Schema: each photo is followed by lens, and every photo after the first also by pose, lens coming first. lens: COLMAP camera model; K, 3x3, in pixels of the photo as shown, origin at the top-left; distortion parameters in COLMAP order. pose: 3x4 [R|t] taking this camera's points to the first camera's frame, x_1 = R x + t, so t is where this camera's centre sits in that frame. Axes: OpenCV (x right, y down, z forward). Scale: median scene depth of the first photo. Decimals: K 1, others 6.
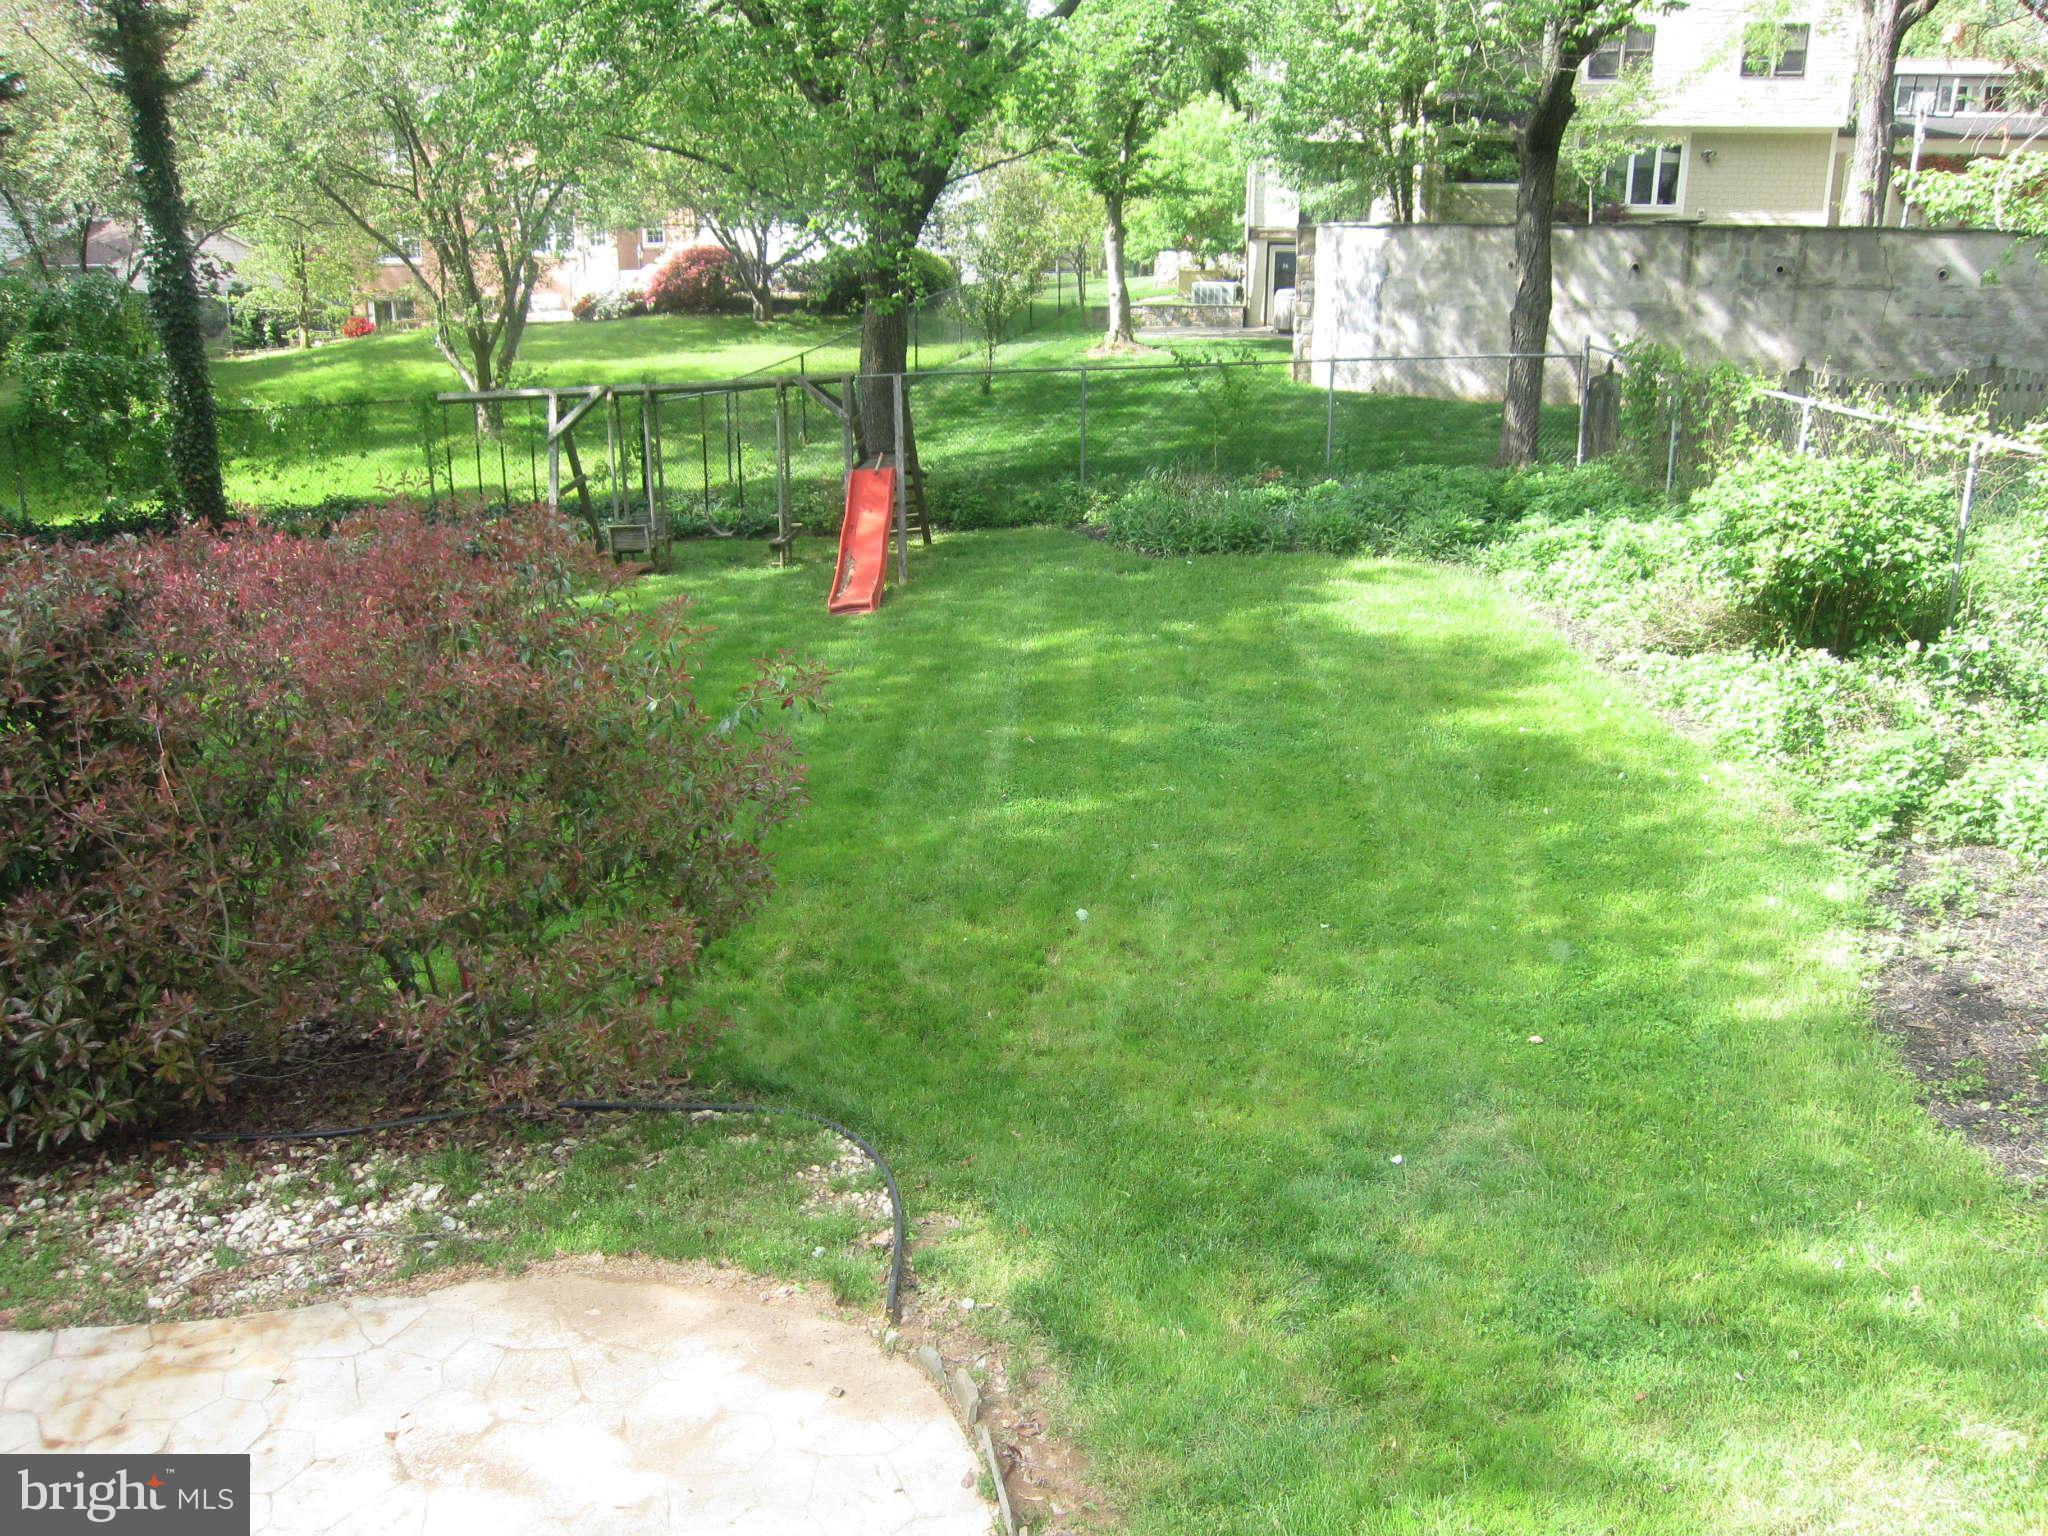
lens RADIAL K [[1691.3, 0, 1027.5], [0, 1691.3, 771.9], [0, 0, 1]] dist [-0.060658, 0.008260]
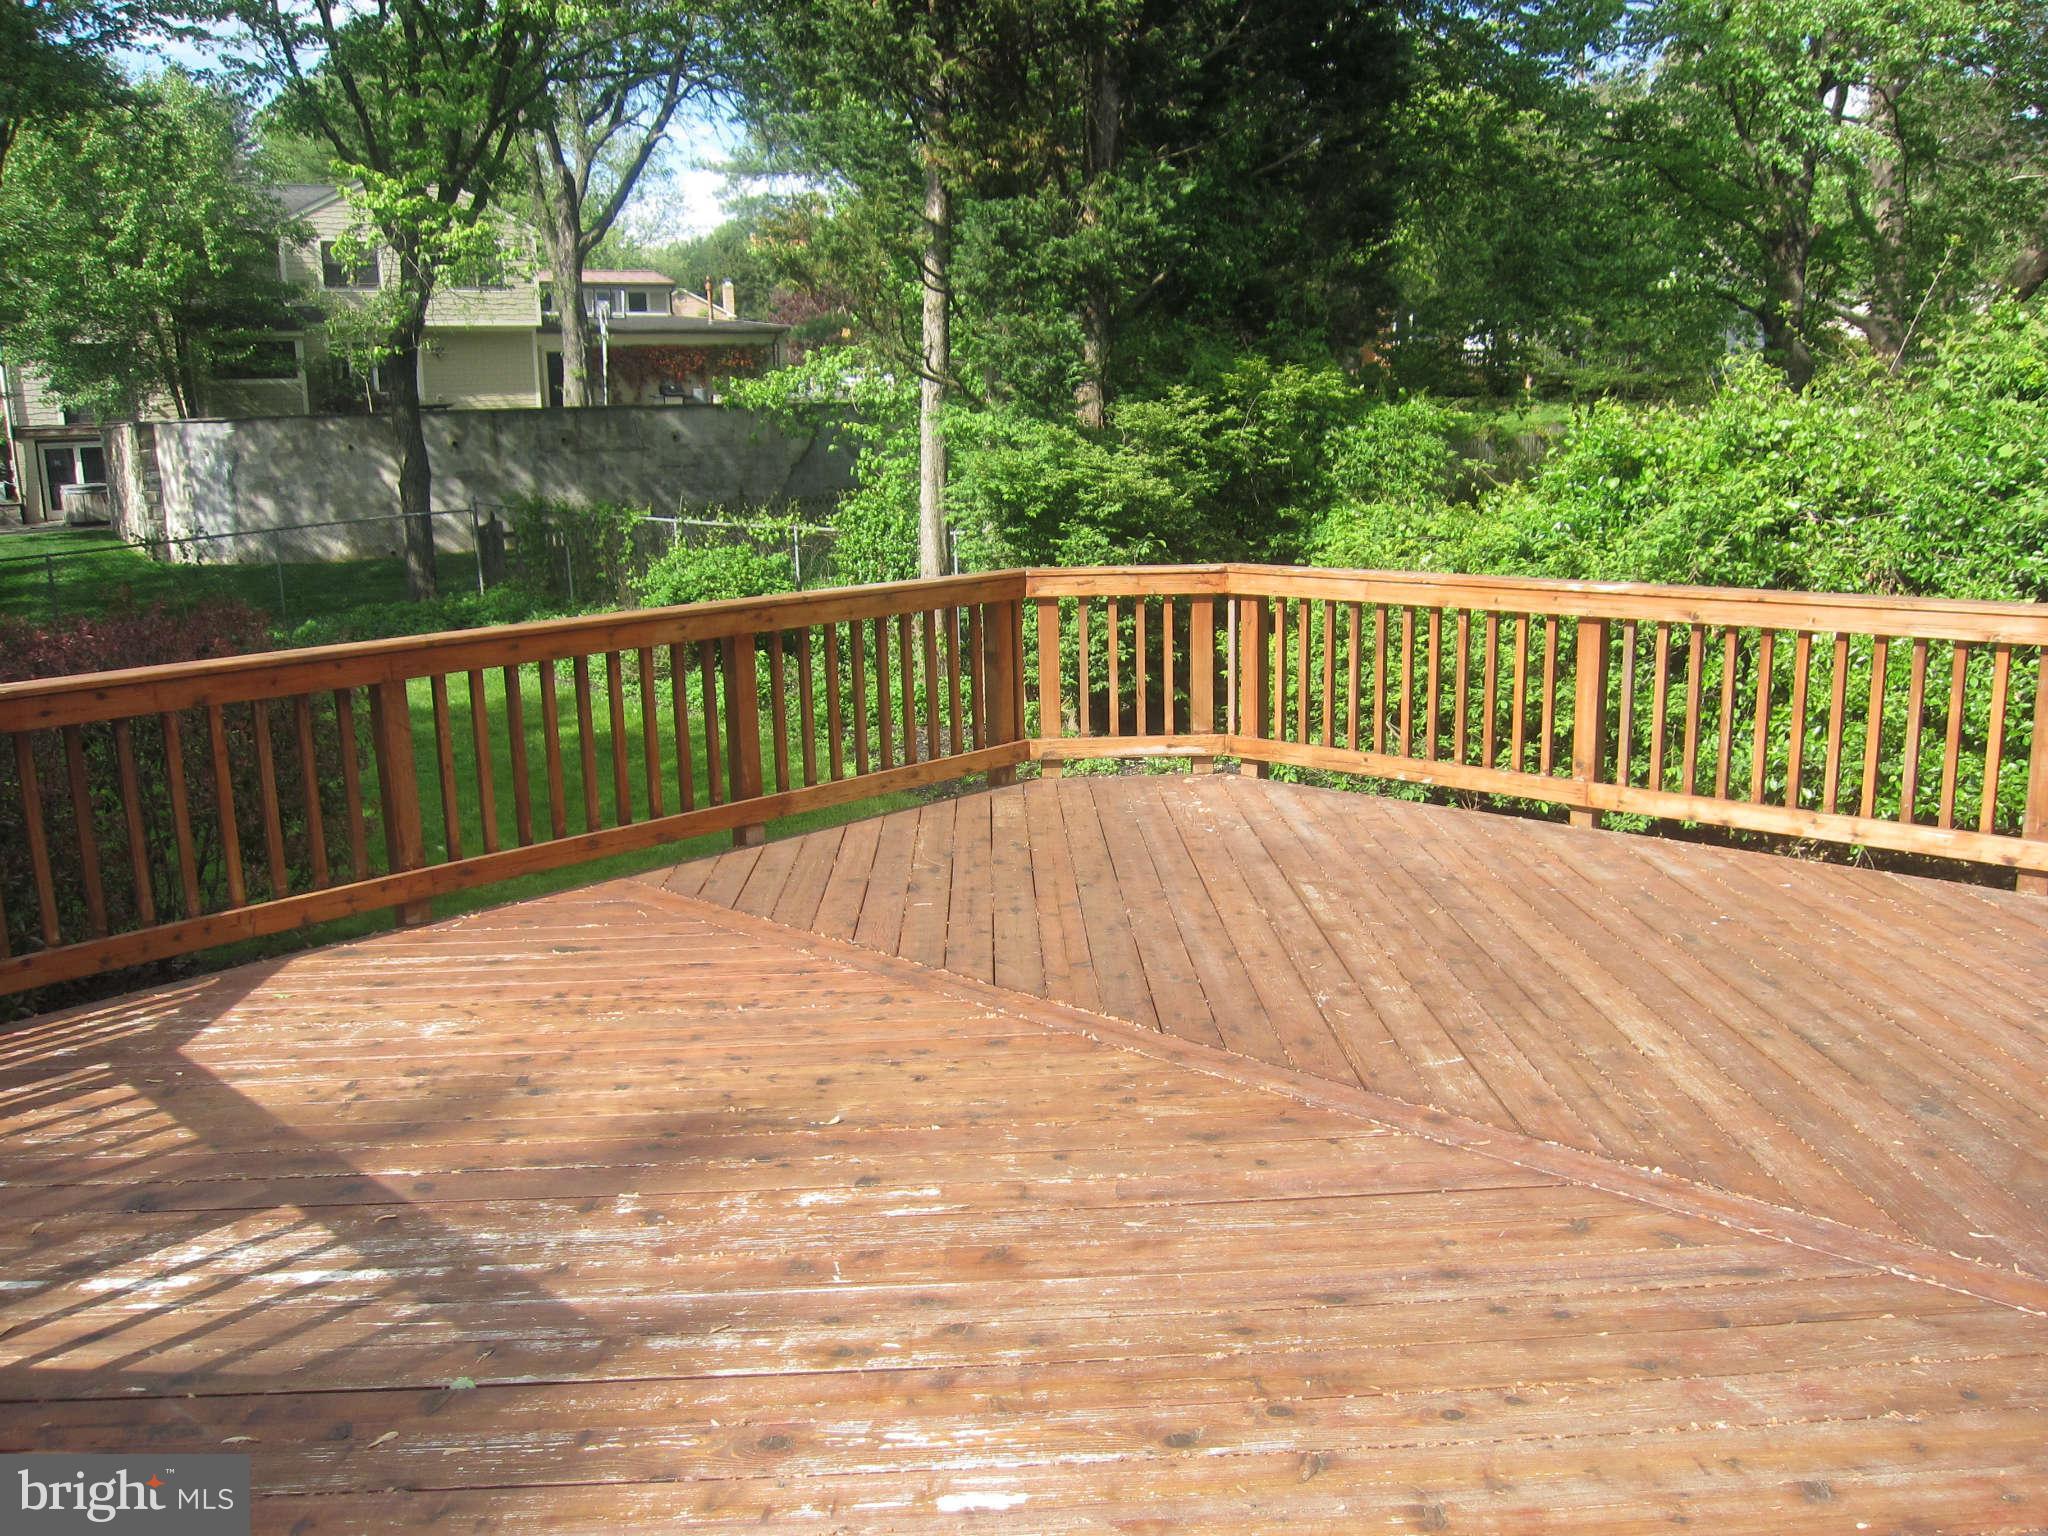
lens RADIAL K [[1691.3, 0, 1026.5], [0, 1691.3, 770.2], [0, 0, 1]] dist [-0.060658, 0.008260]
pose [[0.730019, -0.160574, 0.664295, -0.184761], [0.227502, 0.973667, -0.014656, 0.049837], [-0.644449, 0.161828, 0.747326, -0.169475]]
